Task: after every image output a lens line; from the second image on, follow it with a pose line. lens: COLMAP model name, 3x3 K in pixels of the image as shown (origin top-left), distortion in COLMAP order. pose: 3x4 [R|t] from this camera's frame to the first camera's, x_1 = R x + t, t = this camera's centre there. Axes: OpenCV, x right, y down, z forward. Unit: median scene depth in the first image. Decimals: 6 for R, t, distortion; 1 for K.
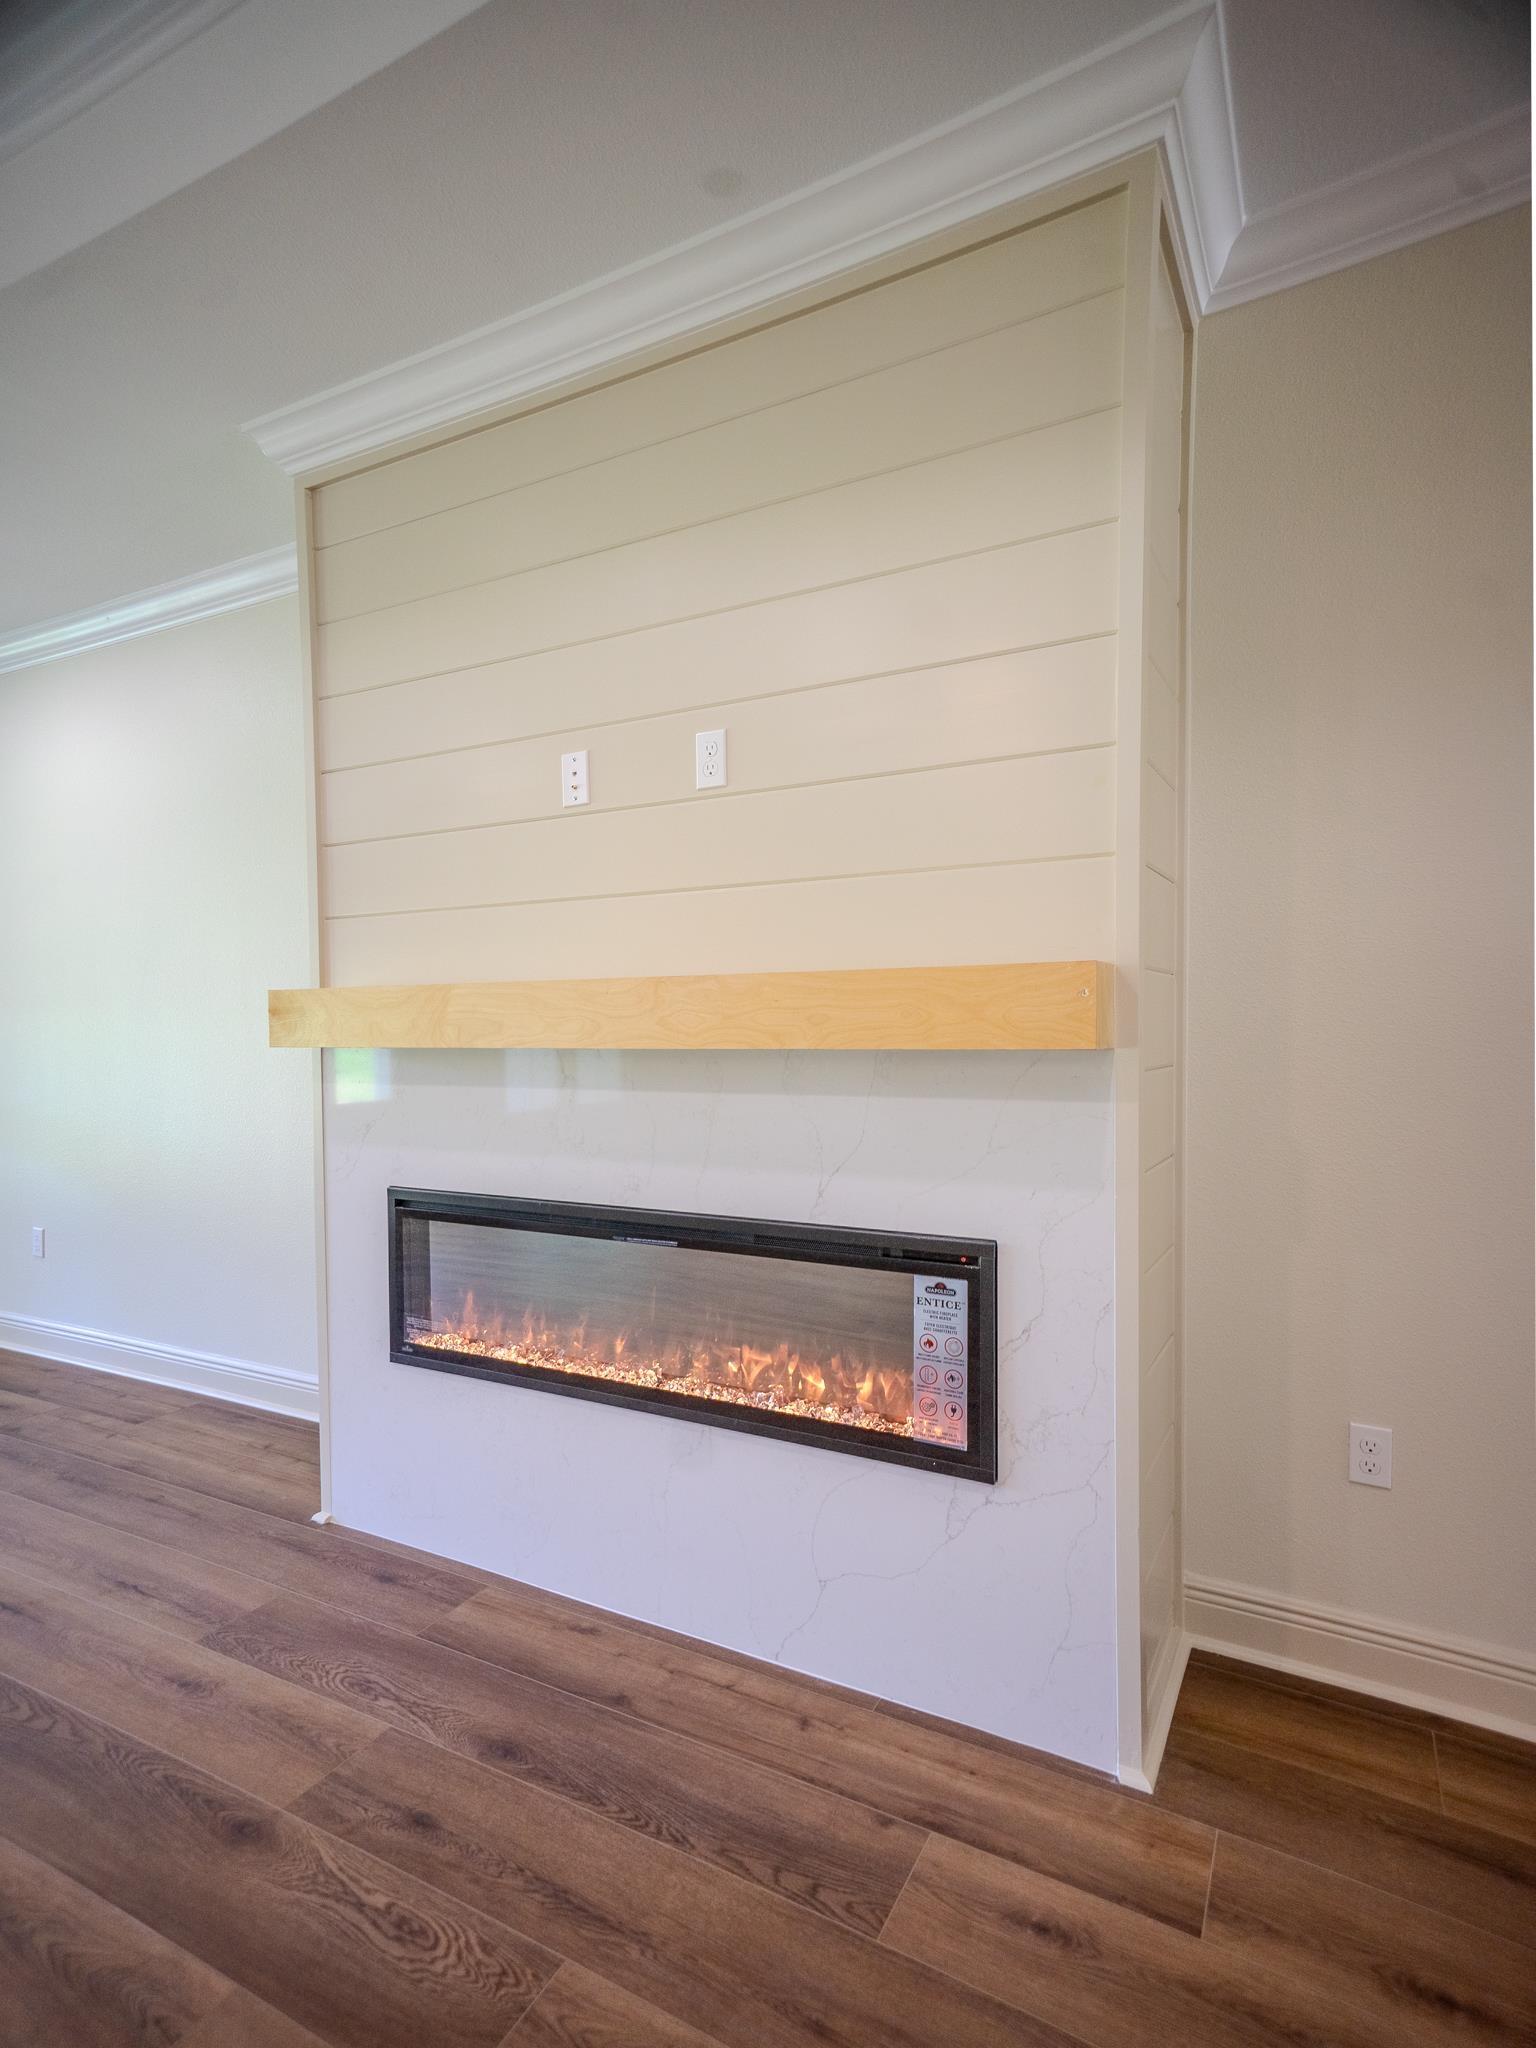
lens RADIAL K [[1054.9, 0, 777.8], [0, 1054.9, 1059.3], [0, 0, 1]] dist [0.035717, 0.002149]
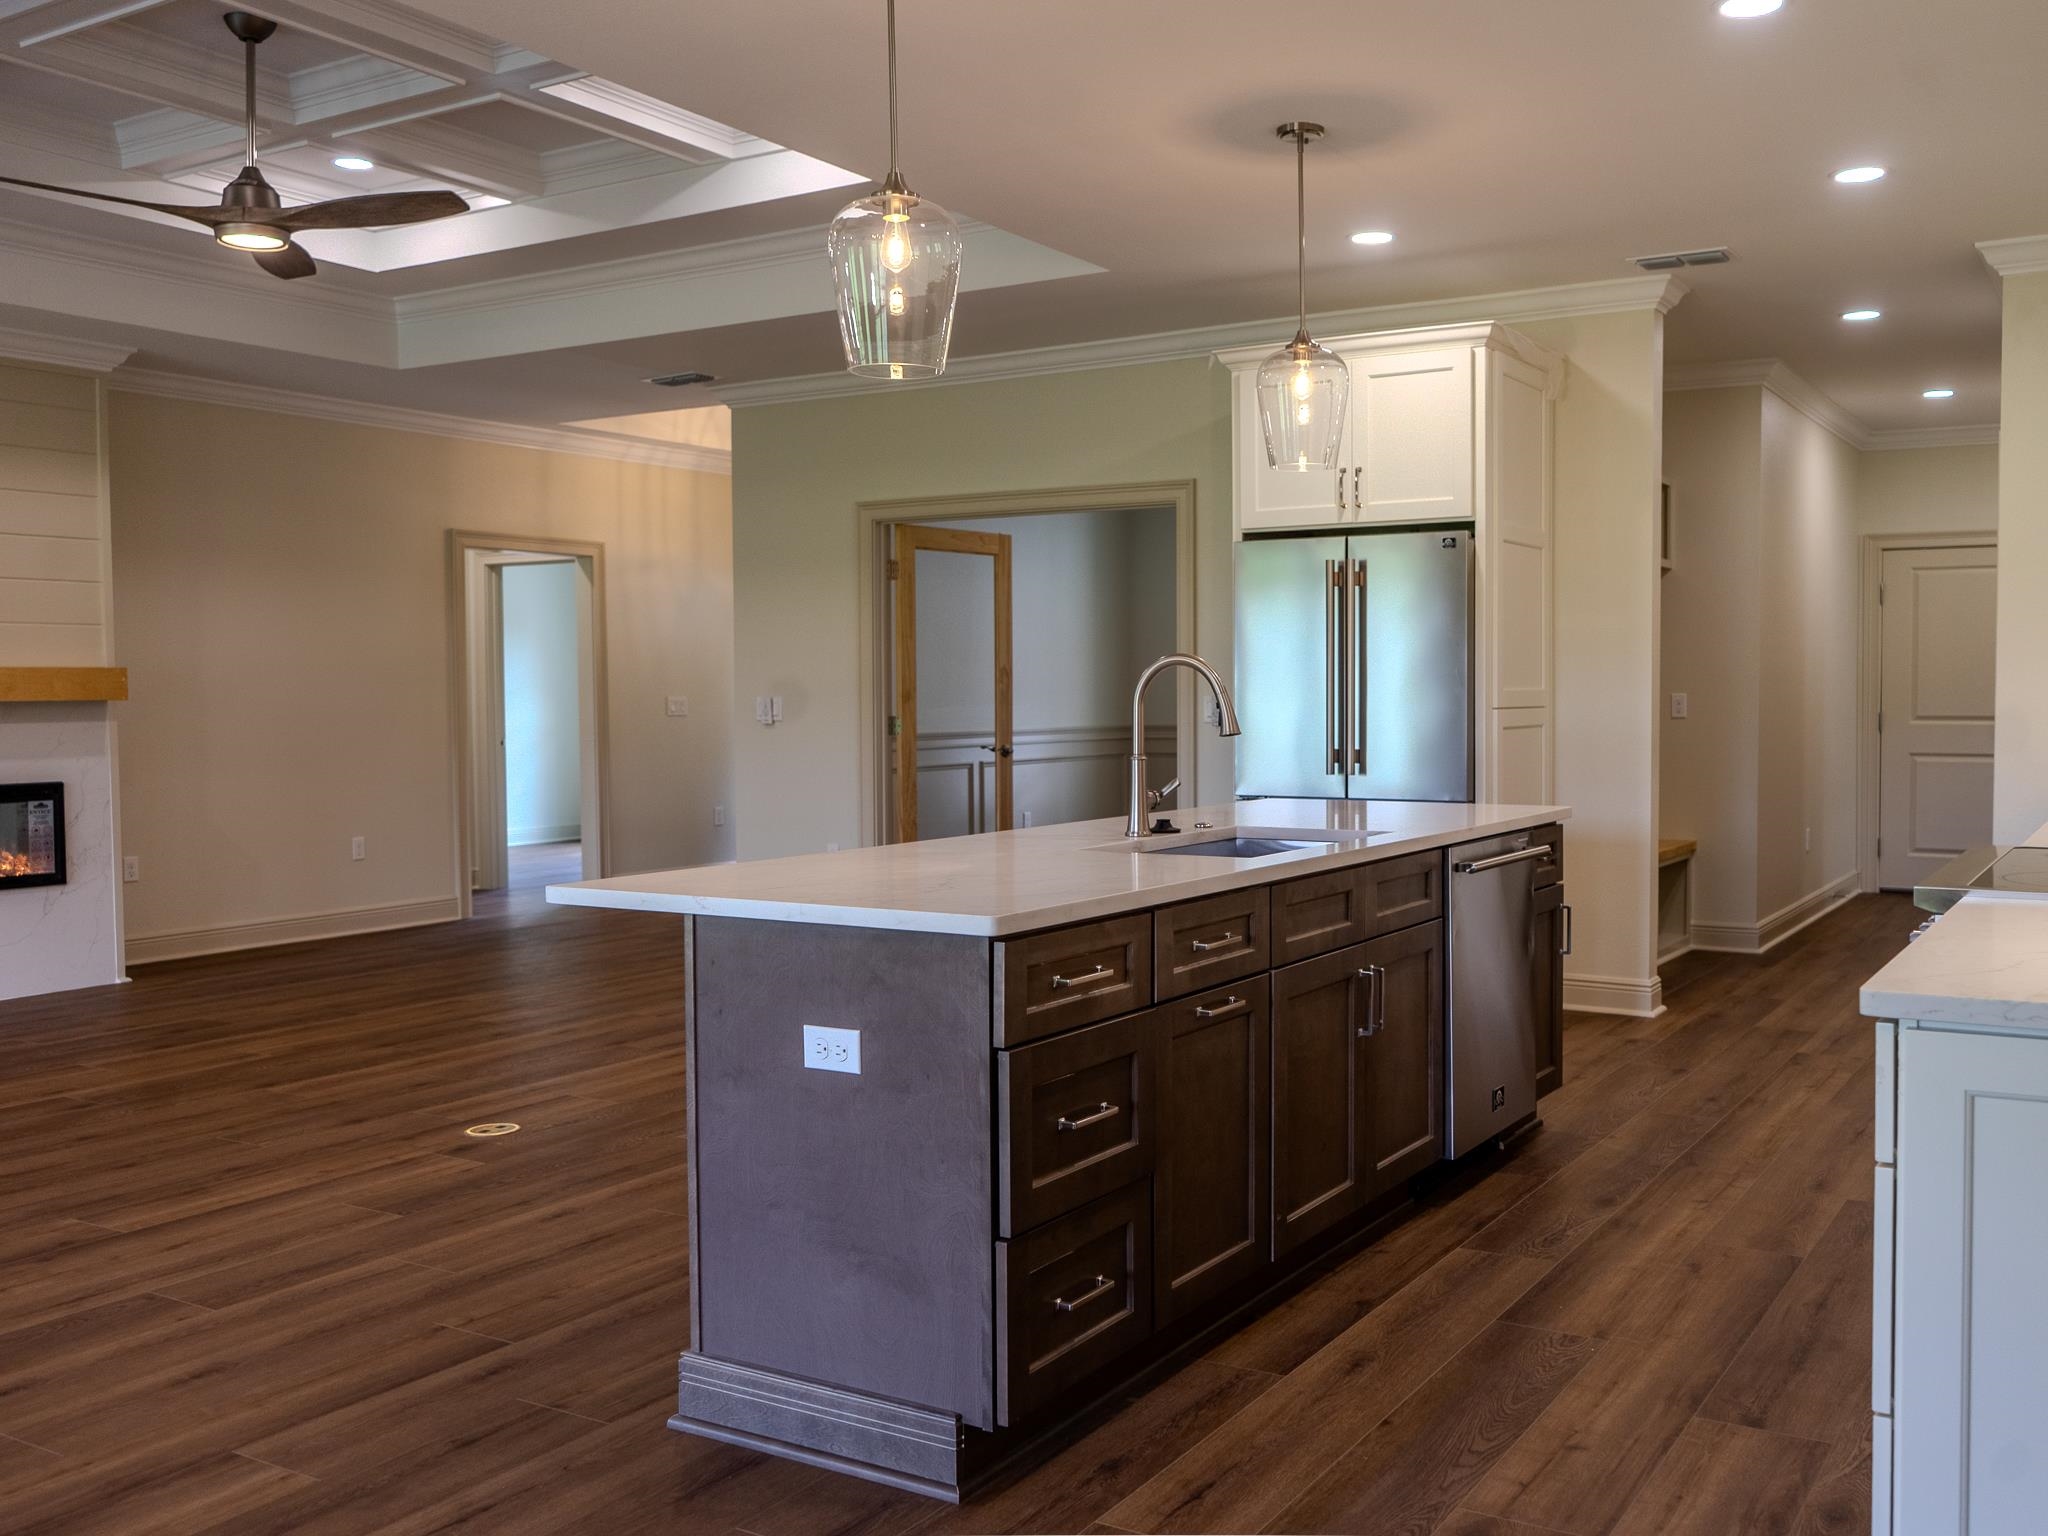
lens RADIAL K [[1823.7, 0, 1141.6], [0, 1823.7, 749.7], [0, 0, 1]] dist [-0.012628, 0.009126]
pose [[0.026969, -0.027496, 0.999258, -3.672864], [0.027752, 0.999257, 0.026747, 0.055865], [-0.999251, 0.027010, 0.027712, -1.477400]]
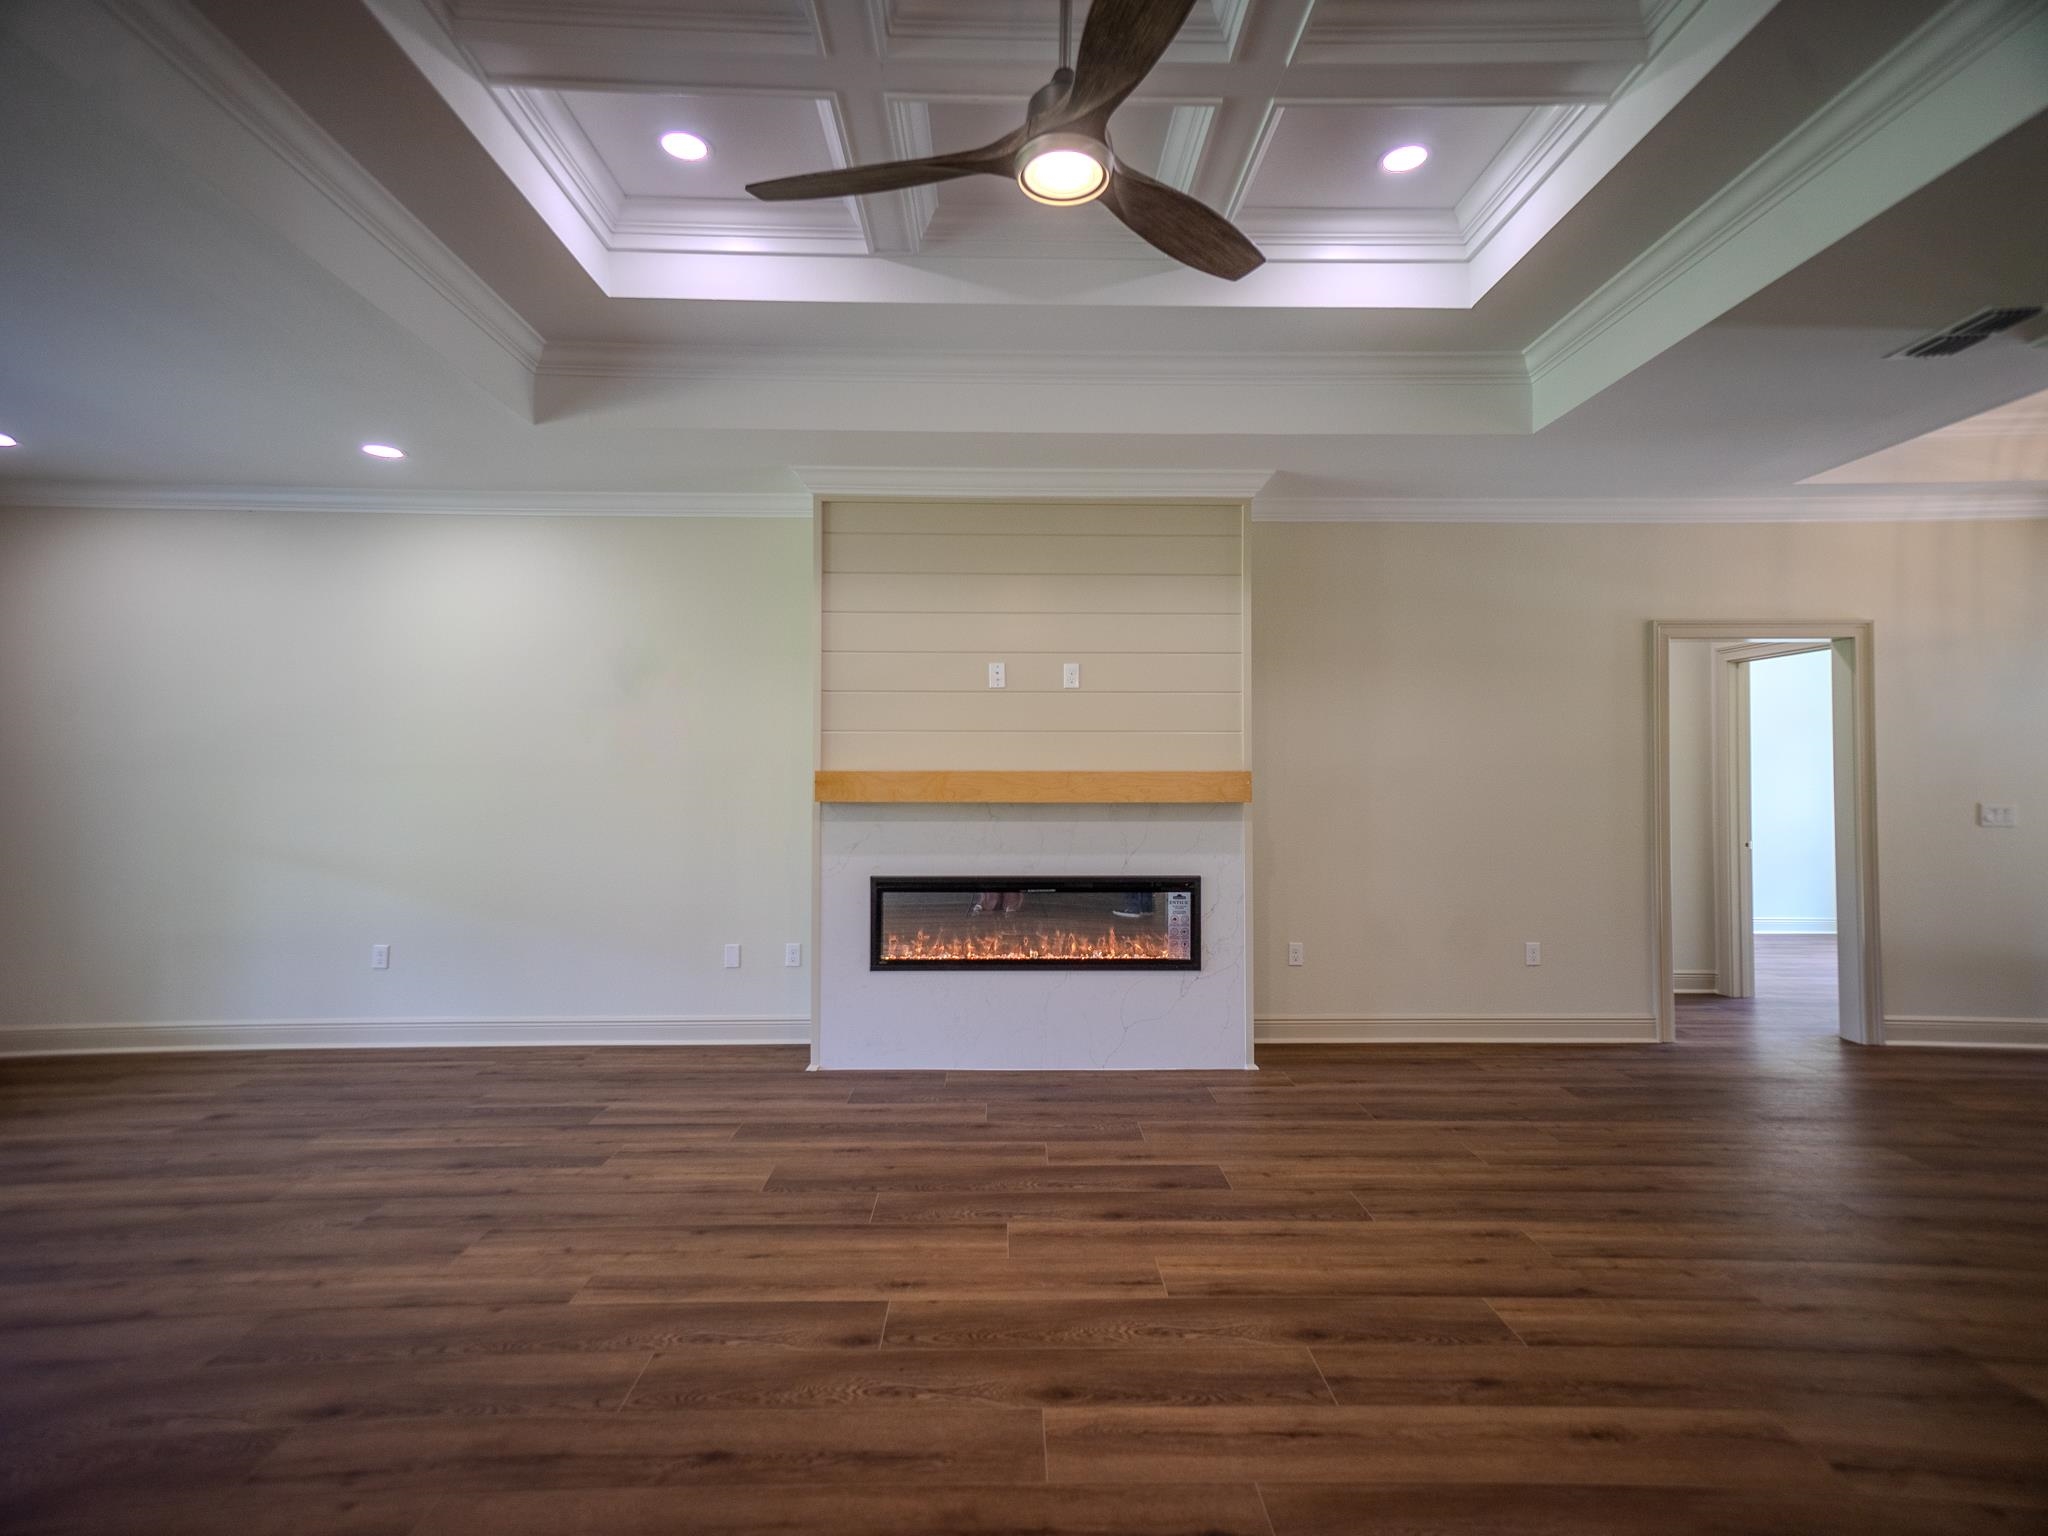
lens RADIAL K [[1058.9, 0, 985.8], [0, 1058.9, 756.6], [0, 0, 1]] dist [0.025558, 0.007988]
pose [[0.869566, 0.014869, 0.493593, -1.494856], [0.005164, 0.999218, -0.039198, -0.022008], [-0.493790, 0.036634, 0.868809, -0.981674]]
